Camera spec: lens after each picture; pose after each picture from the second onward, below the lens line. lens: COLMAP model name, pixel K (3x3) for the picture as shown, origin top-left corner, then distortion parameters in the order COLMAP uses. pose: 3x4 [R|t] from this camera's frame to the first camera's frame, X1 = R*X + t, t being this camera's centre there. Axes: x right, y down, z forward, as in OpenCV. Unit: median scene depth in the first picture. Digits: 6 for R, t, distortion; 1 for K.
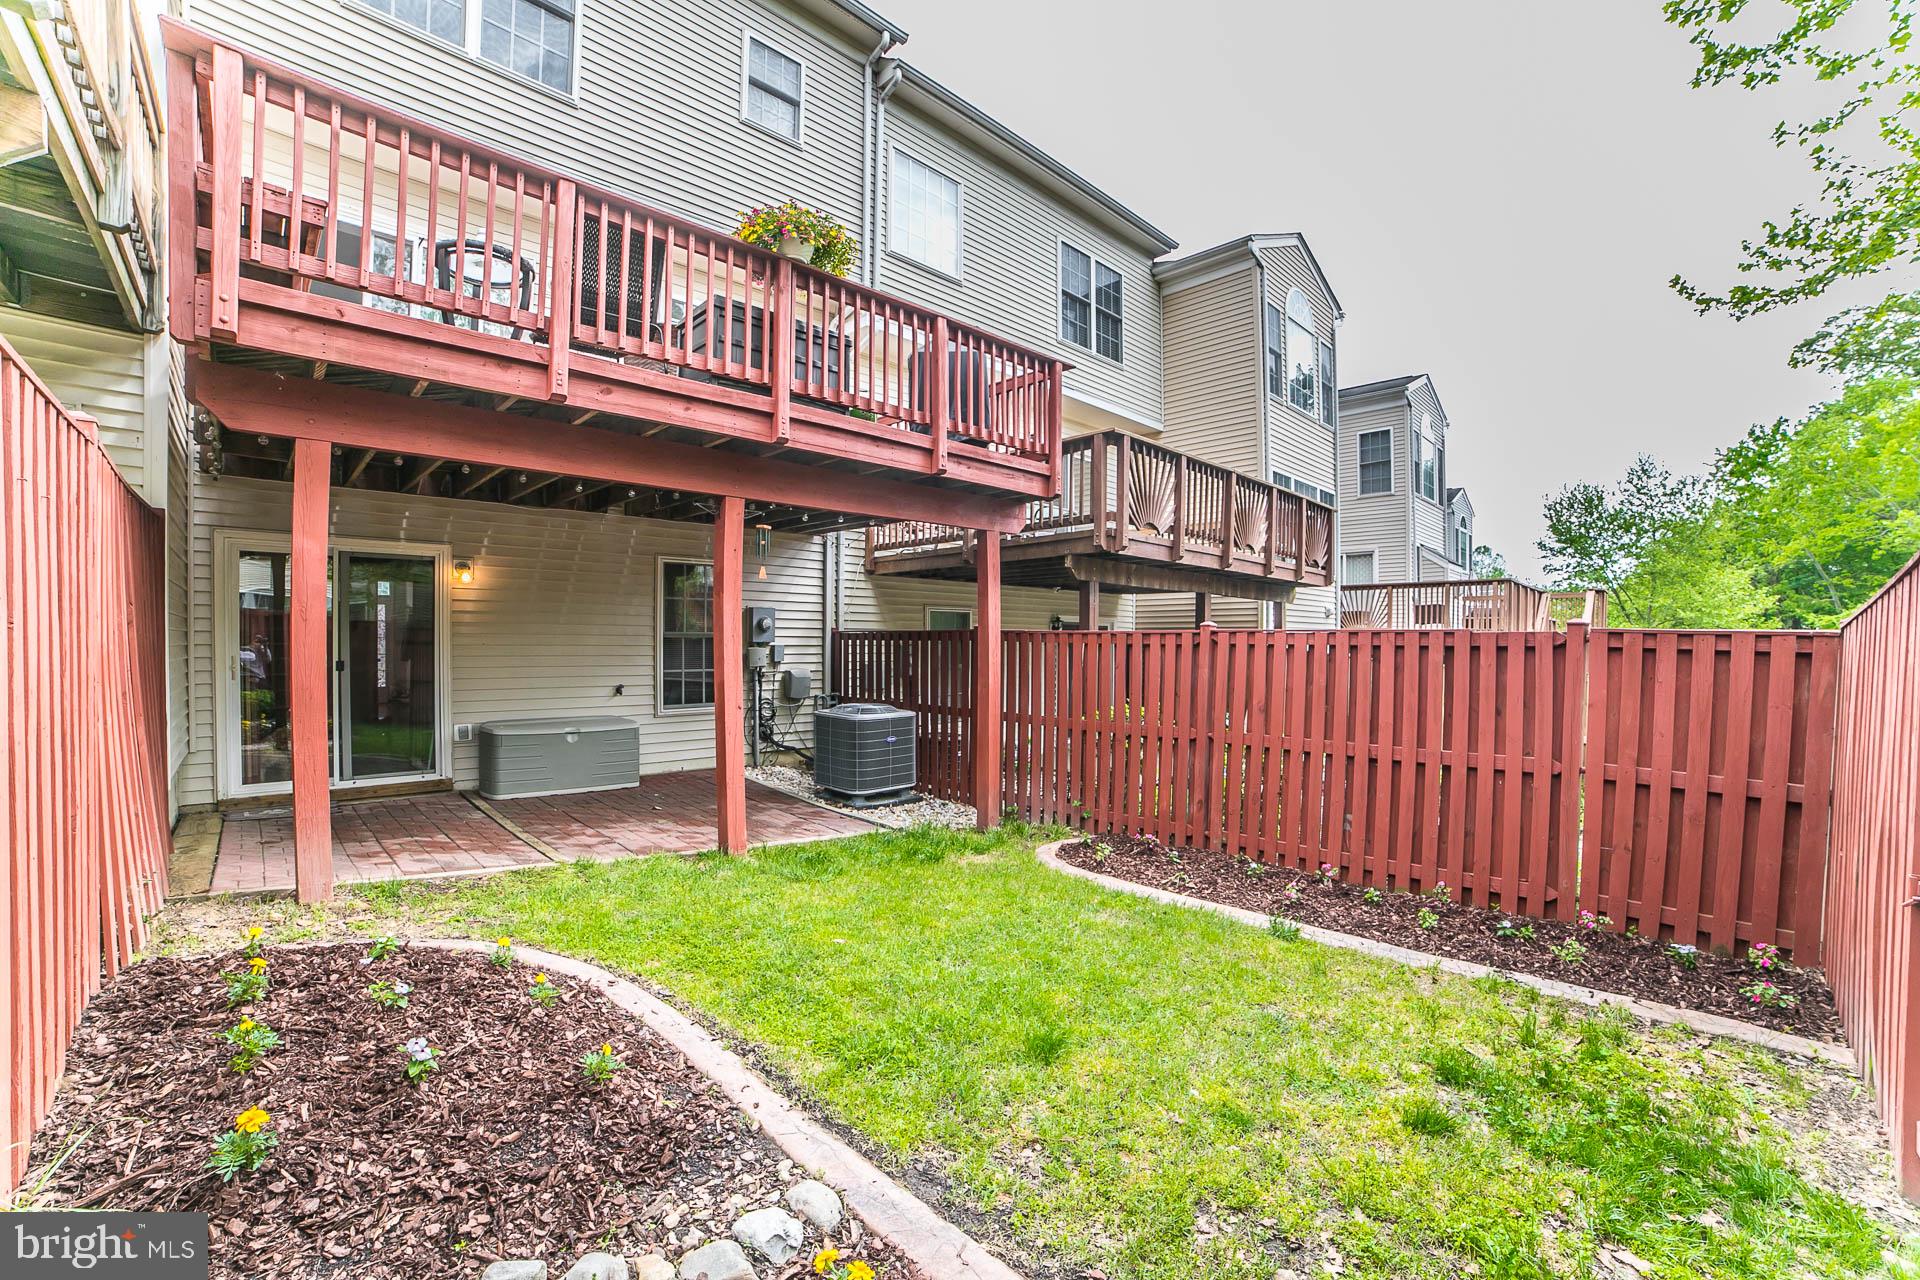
lens RADIAL K [[811.2, 0, 958.1], [0, 811.2, 655.7], [0, 0, 1]] dist [-0.049771, 0.000441]
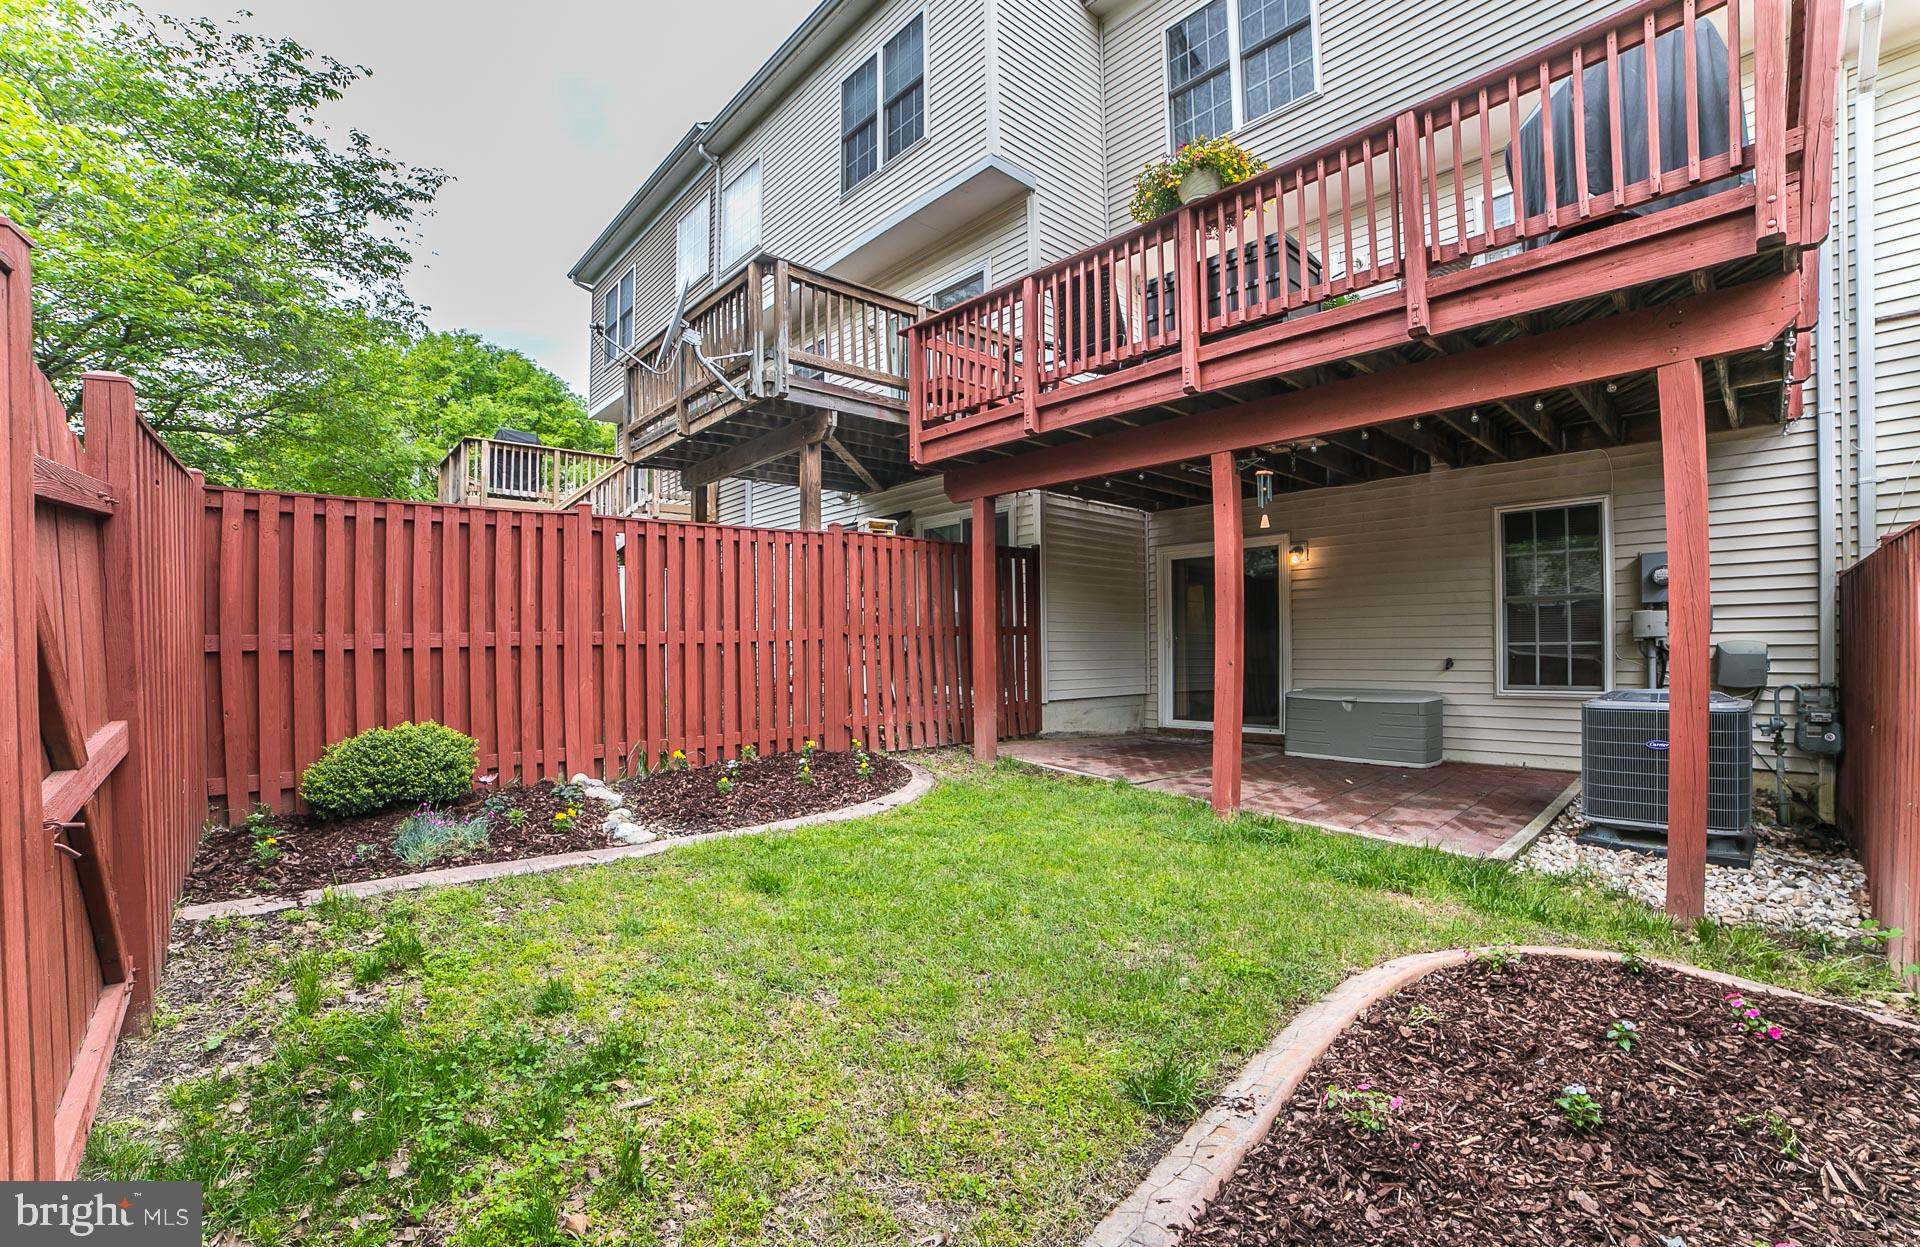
lens RADIAL K [[823.3, 0, 952.4], [0, 823.3, 635.3], [0, 0, 1]] dist [-0.051880, -0.000071]
pose [[0.013184, -0.021349, -0.999685, 0.621589], [-0.011416, 0.999704, -0.021500, 0.047429], [0.999848, 0.011696, 0.012936, 0.561378]]
